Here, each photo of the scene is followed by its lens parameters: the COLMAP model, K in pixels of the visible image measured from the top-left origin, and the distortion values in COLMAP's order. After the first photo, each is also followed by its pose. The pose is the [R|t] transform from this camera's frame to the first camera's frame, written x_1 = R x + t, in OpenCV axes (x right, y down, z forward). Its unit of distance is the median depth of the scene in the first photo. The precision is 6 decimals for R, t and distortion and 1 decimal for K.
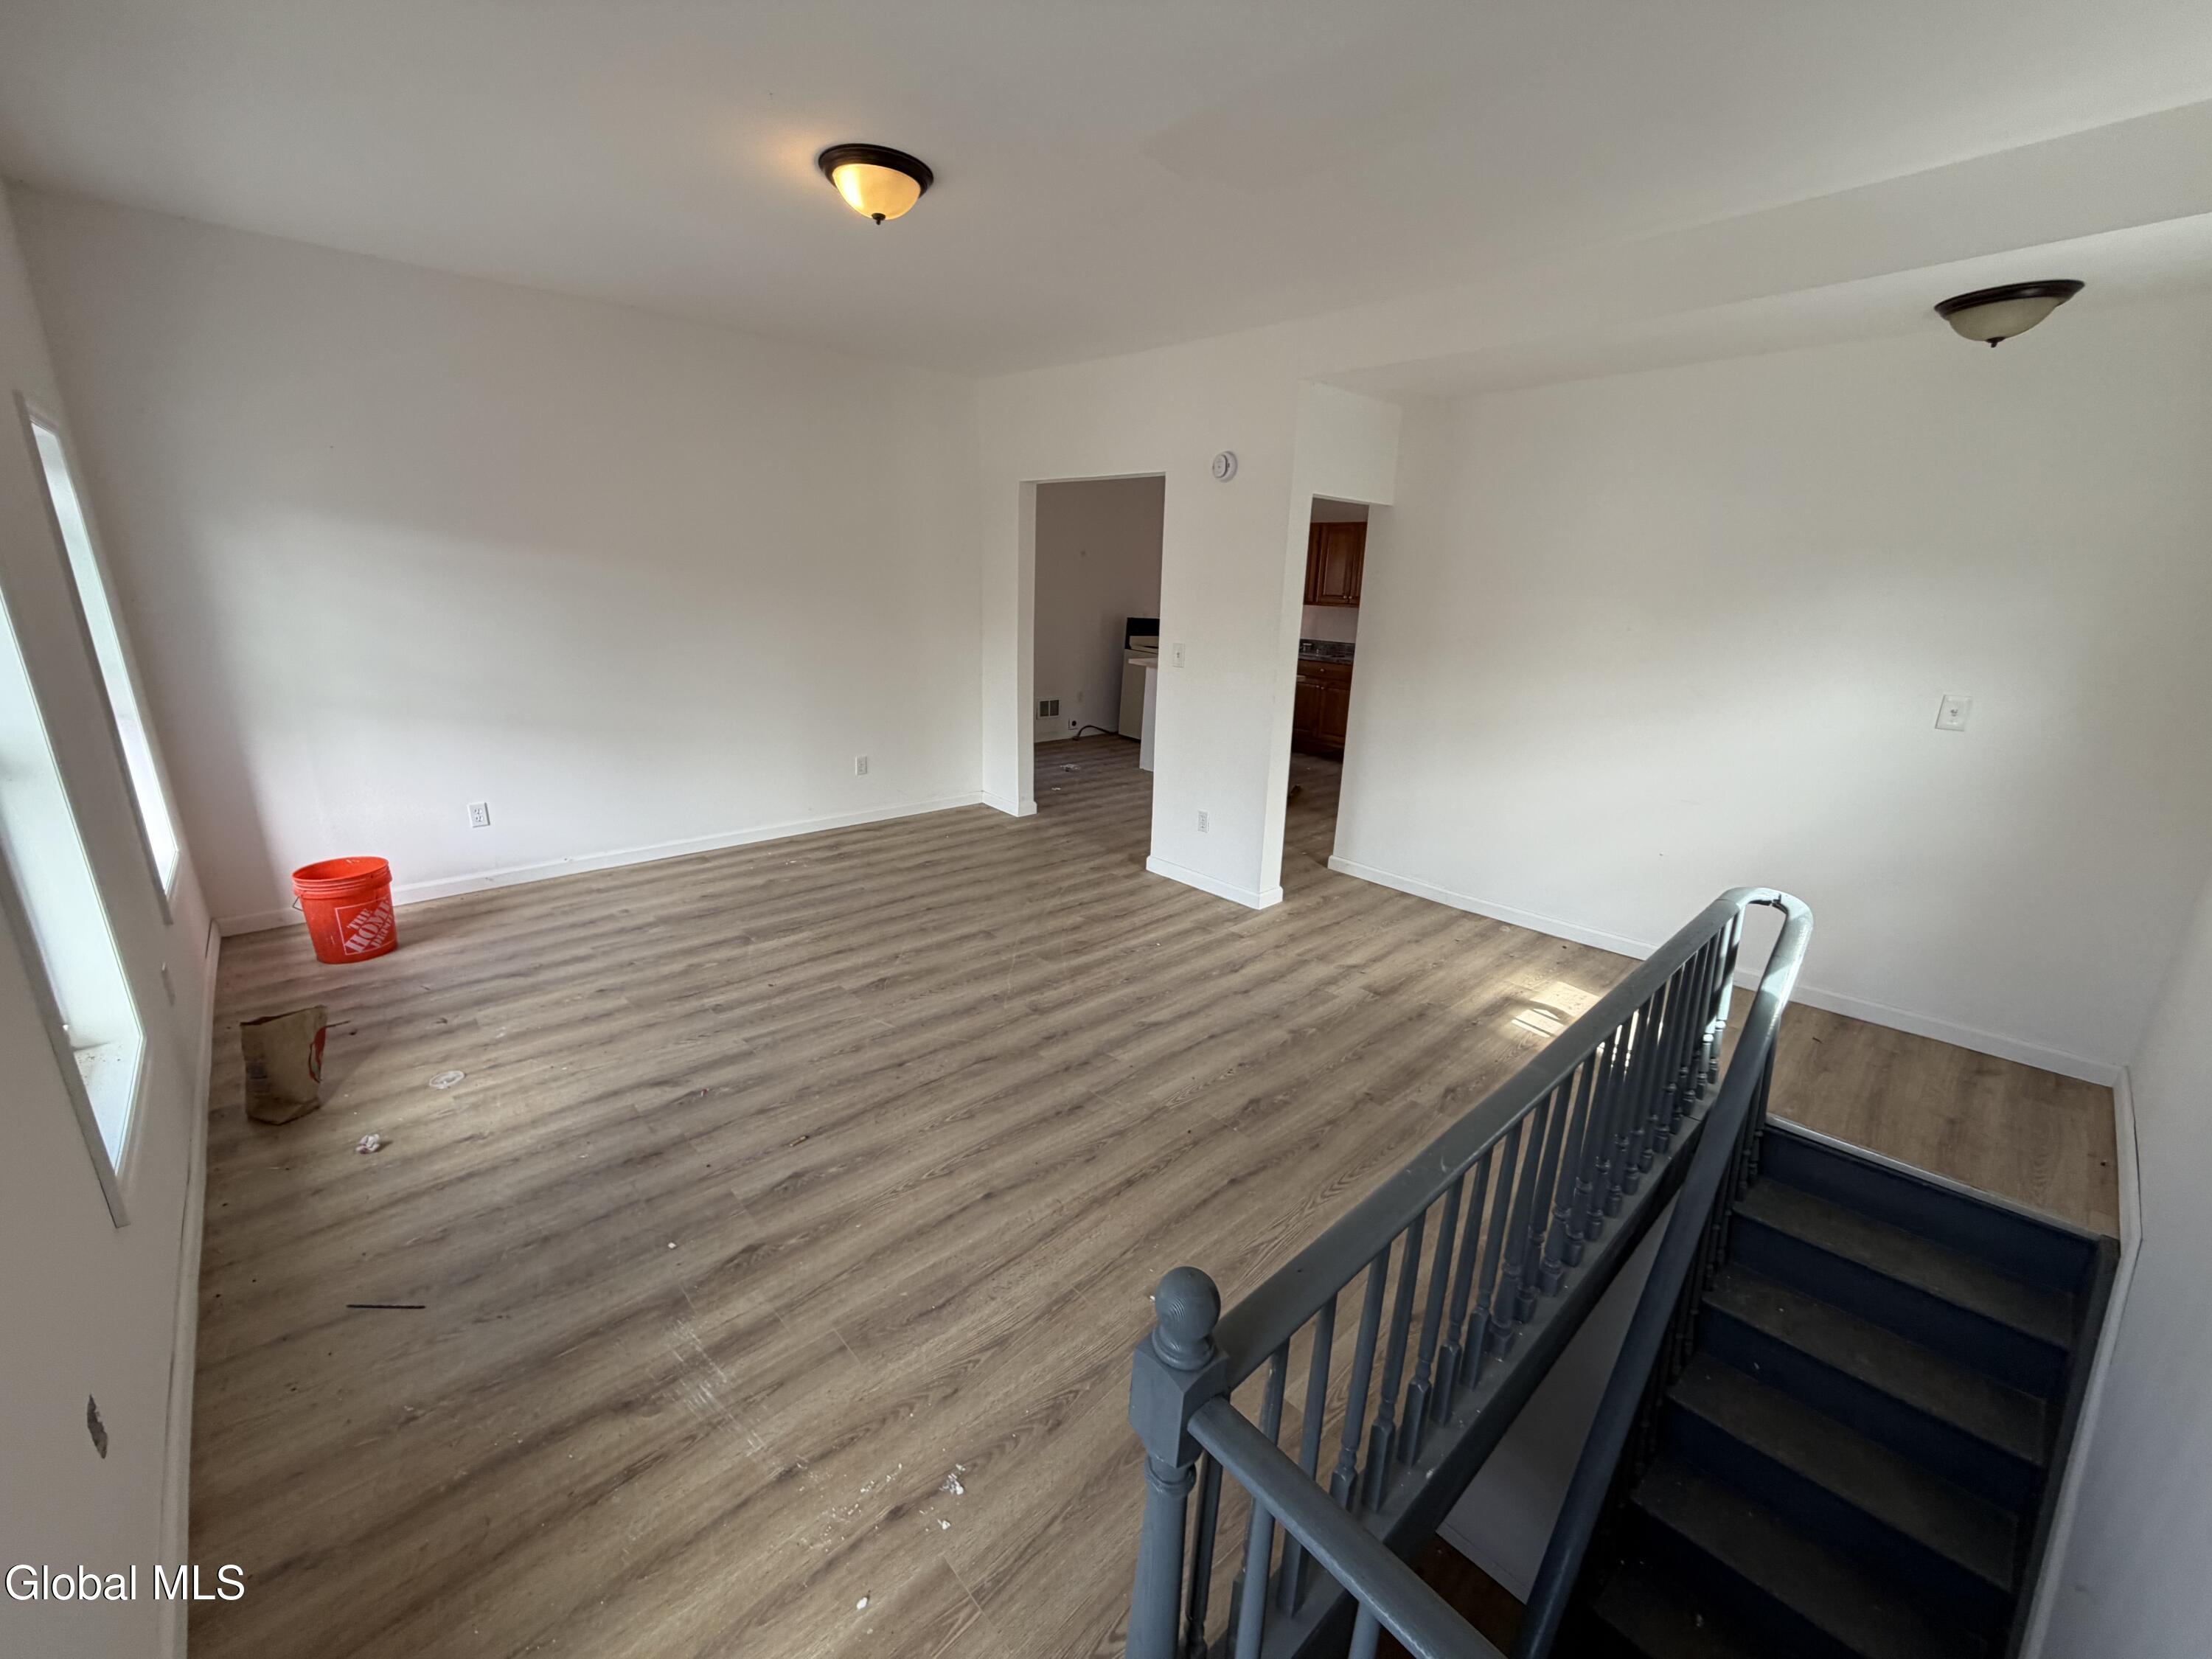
lens RADIAL K [[887.4, 0, 1100.5], [0, 887.4, 830.4], [0, 0, 1]] dist [0.003197, 0.000539]
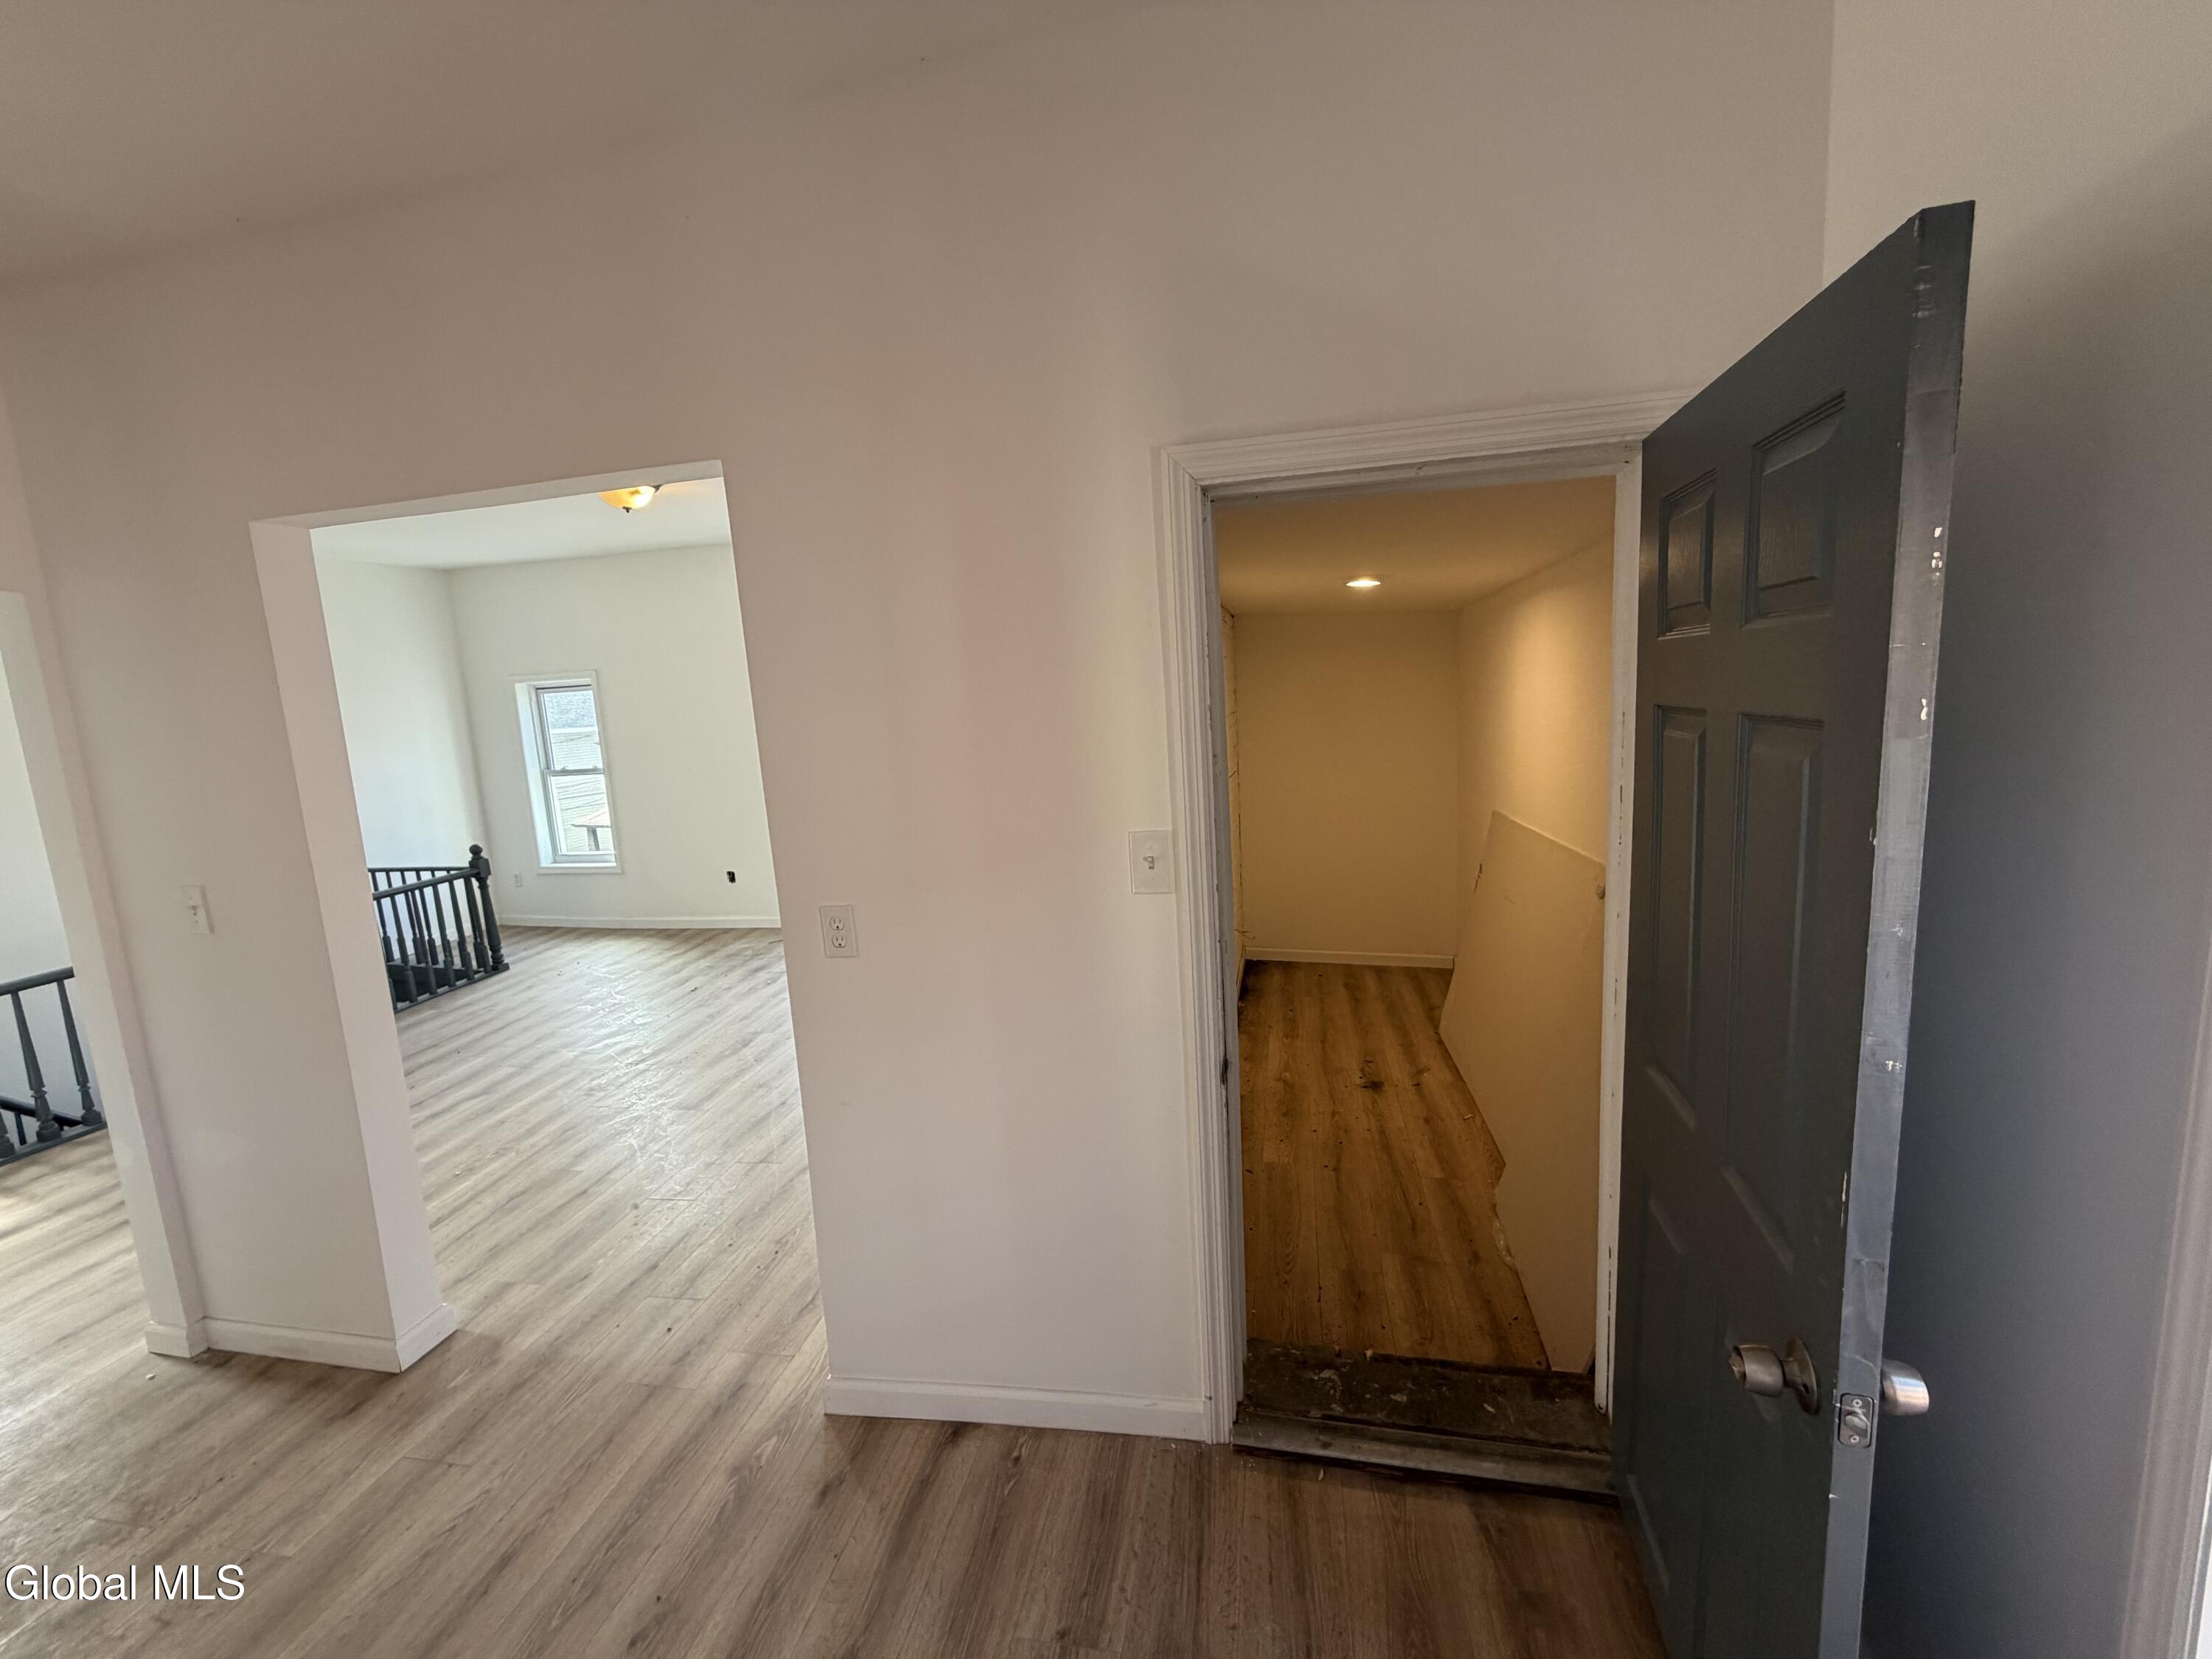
lens RADIAL K [[887.4, 0, 1101.4], [0, 887.4, 819.8], [0, 0, 1]] dist [0.003197, 0.000539]
pose [[-0.810758, 0.101803, -0.576462, 0.023119], [-0.132114, 0.927533, 0.349612, -0.531420], [0.570279, 0.359609, -0.738555, 1.827654]]
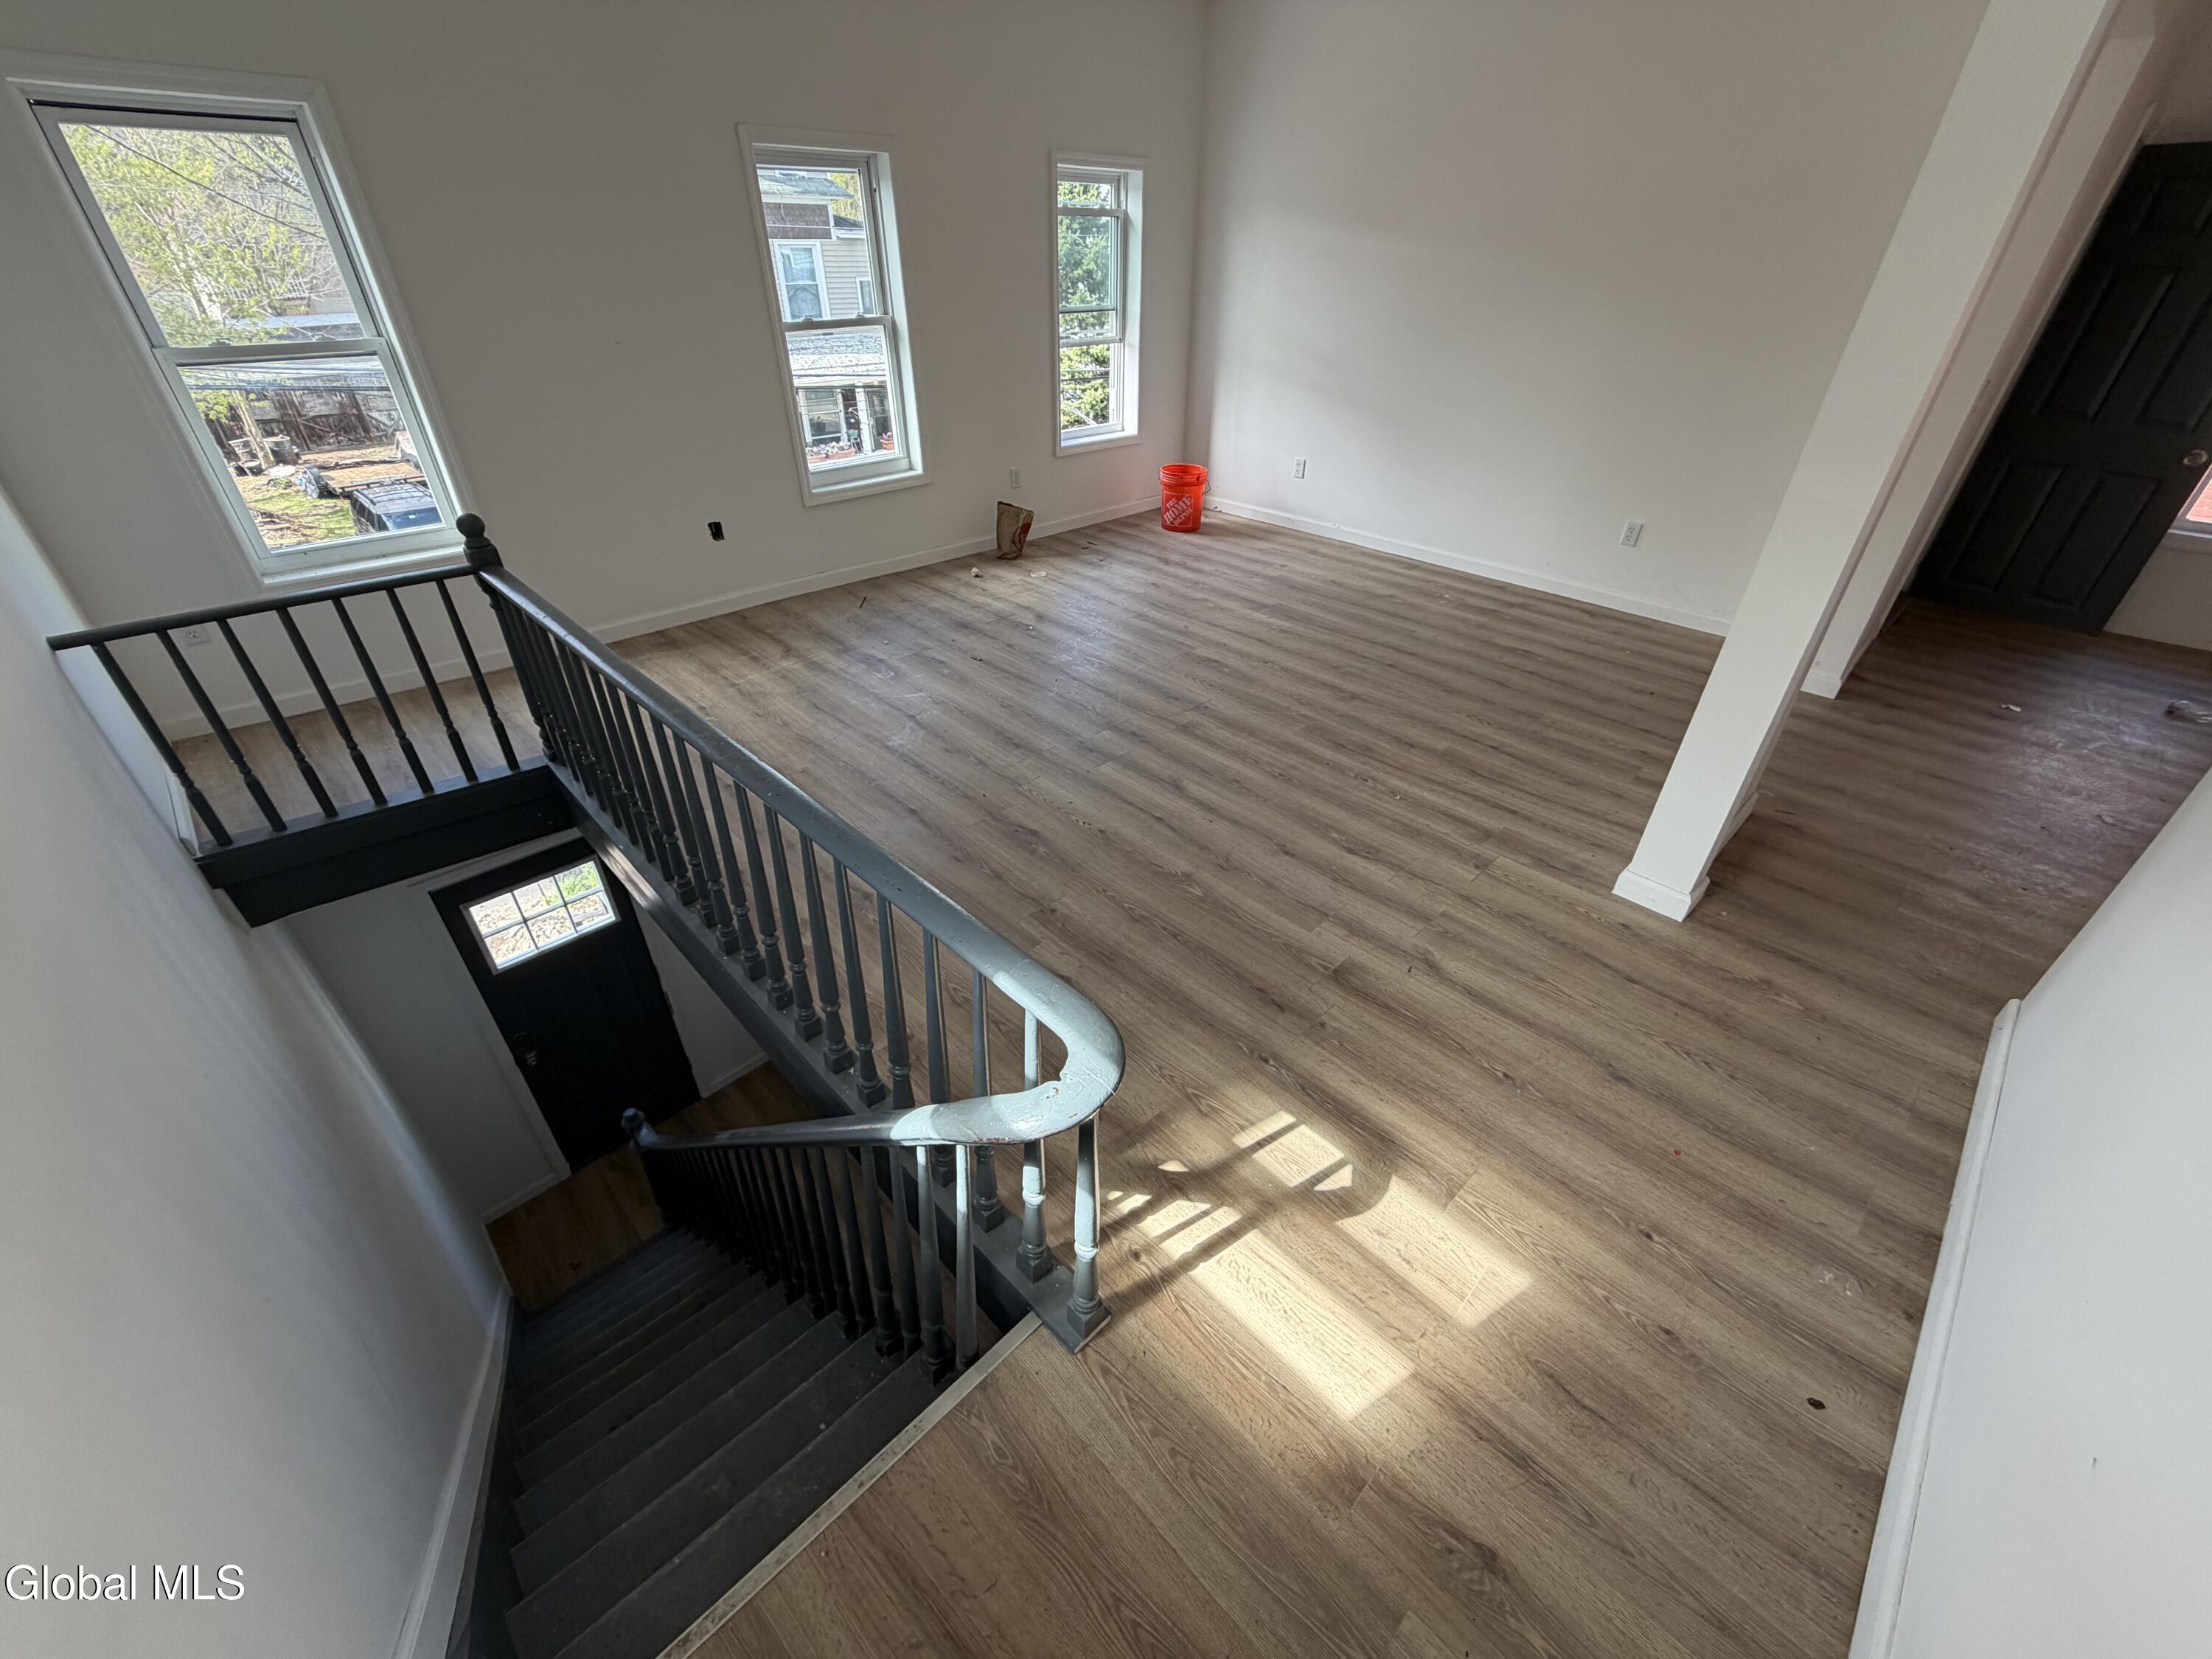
lens RADIAL K [[887.4, 0, 1100.3], [0, 887.4, 830.3], [0, 0, 1]] dist [0.003197, 0.000539]
pose [[0.023868, 0.525044, -0.850741, 0.726371], [-0.293144, 0.817252, 0.496152, -0.151191], [0.955770, 0.237547, 0.173419, 0.640844]]
